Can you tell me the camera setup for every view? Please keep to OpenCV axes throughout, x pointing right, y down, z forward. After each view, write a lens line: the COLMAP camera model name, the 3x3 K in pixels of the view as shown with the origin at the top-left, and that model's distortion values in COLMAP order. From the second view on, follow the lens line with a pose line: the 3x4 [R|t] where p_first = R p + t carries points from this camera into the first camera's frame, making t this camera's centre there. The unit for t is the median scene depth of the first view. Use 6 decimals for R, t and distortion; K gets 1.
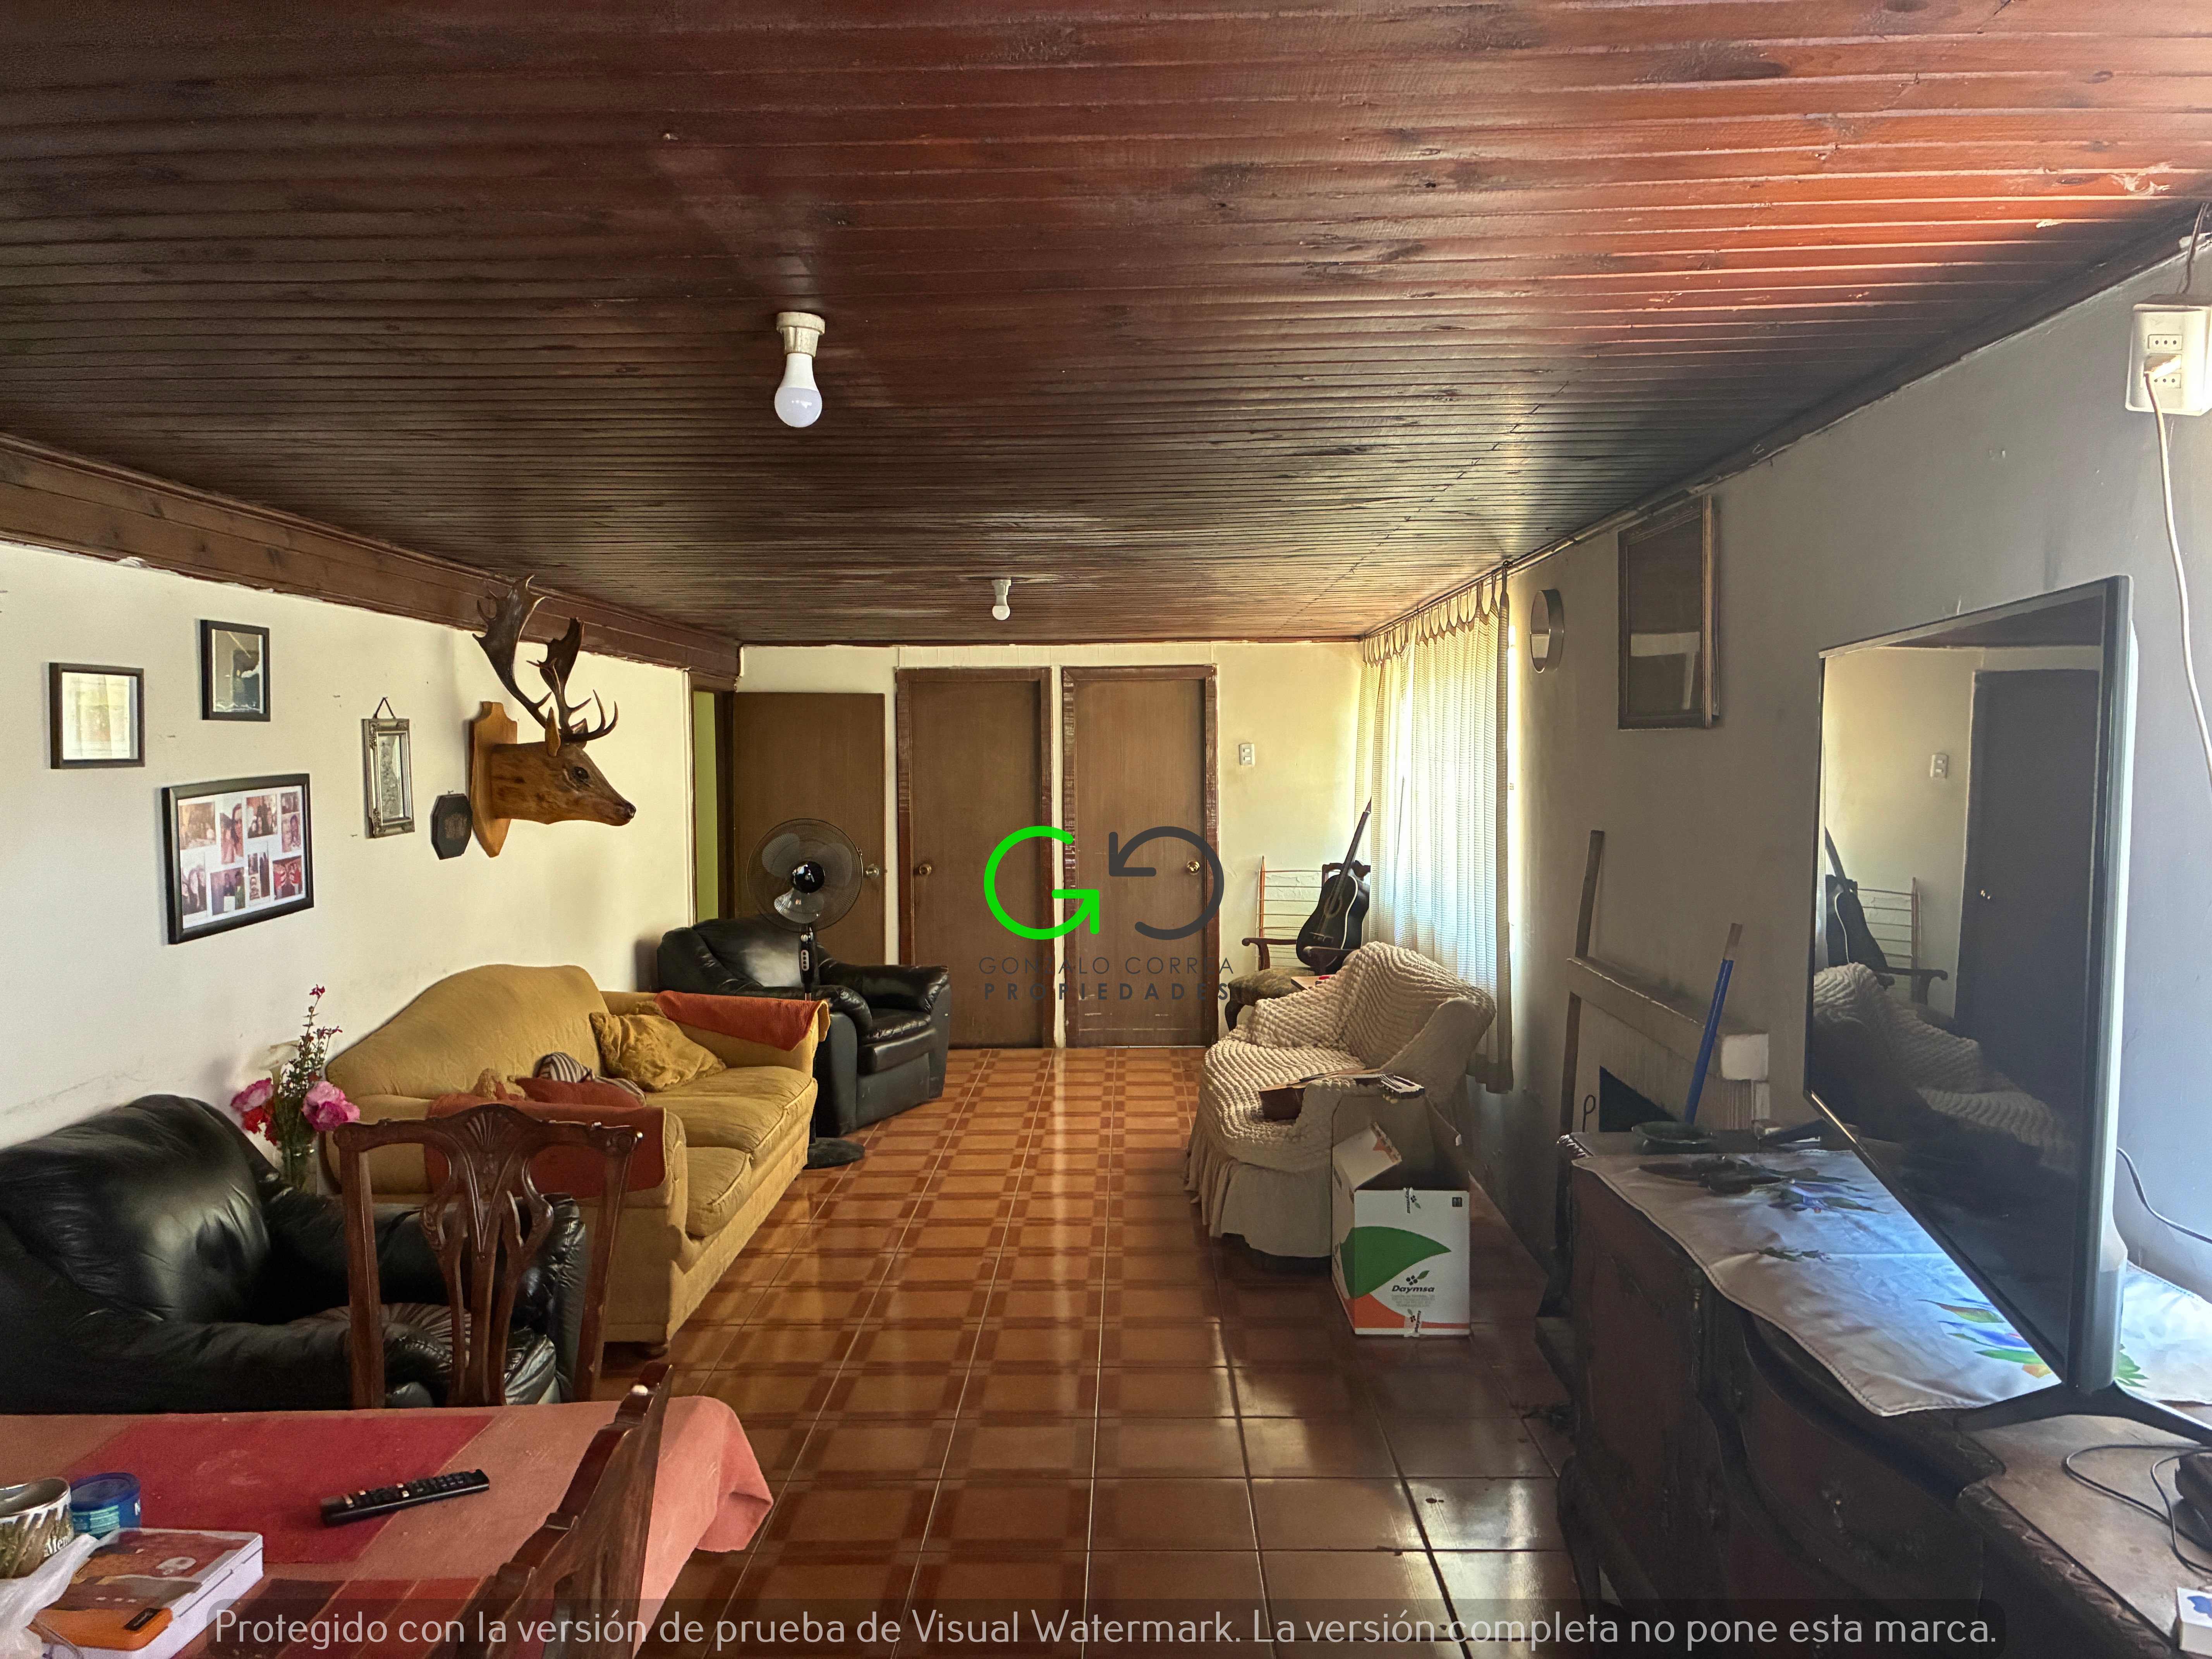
lens RADIAL K [[1689.1, 0, 1103.6], [0, 1689.1, 832.9], [0, 0, 1]] dist [0.011752, 0.002916]
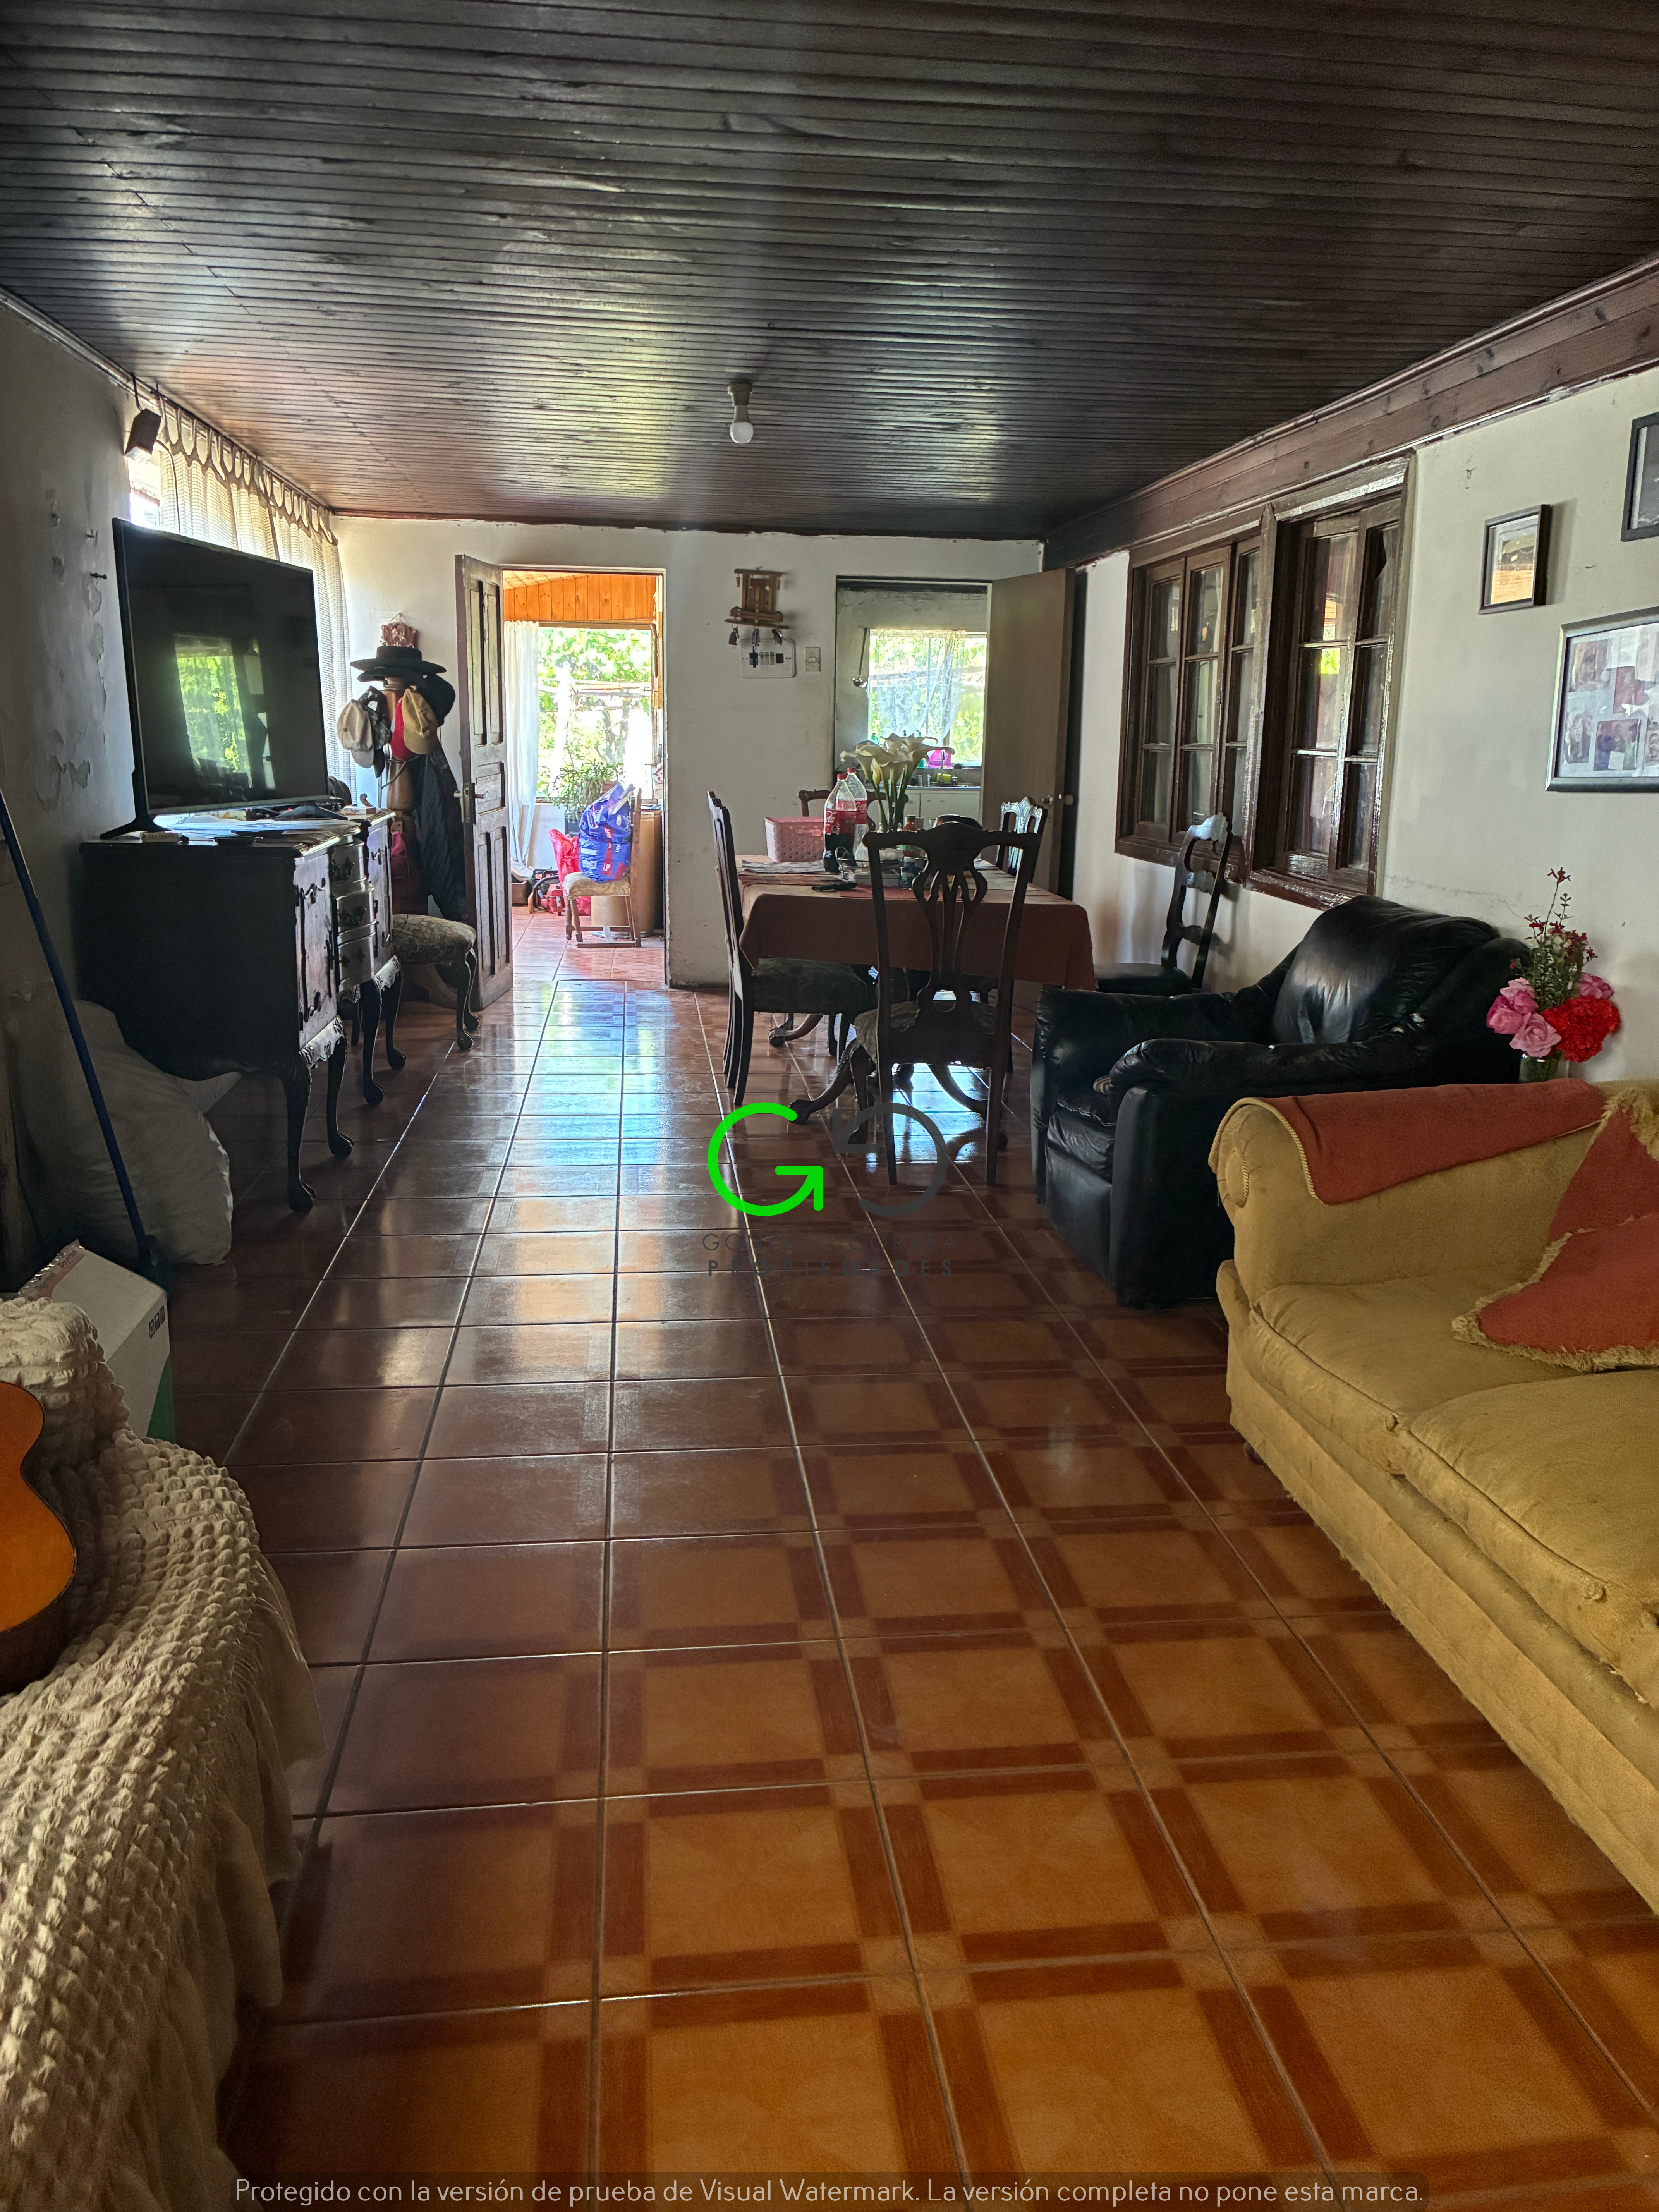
lens RADIAL K [[1689.1, 0, 839.0], [0, 1689.1, 1108.4], [0, 0, 1]] dist [0.011752, 0.002916]
pose [[-0.991773, 0.019436, -0.126529, -0.008845], [-0.016530, 0.960688, 0.277139, -0.019327], [0.126941, 0.276950, -0.952462, 1.670213]]
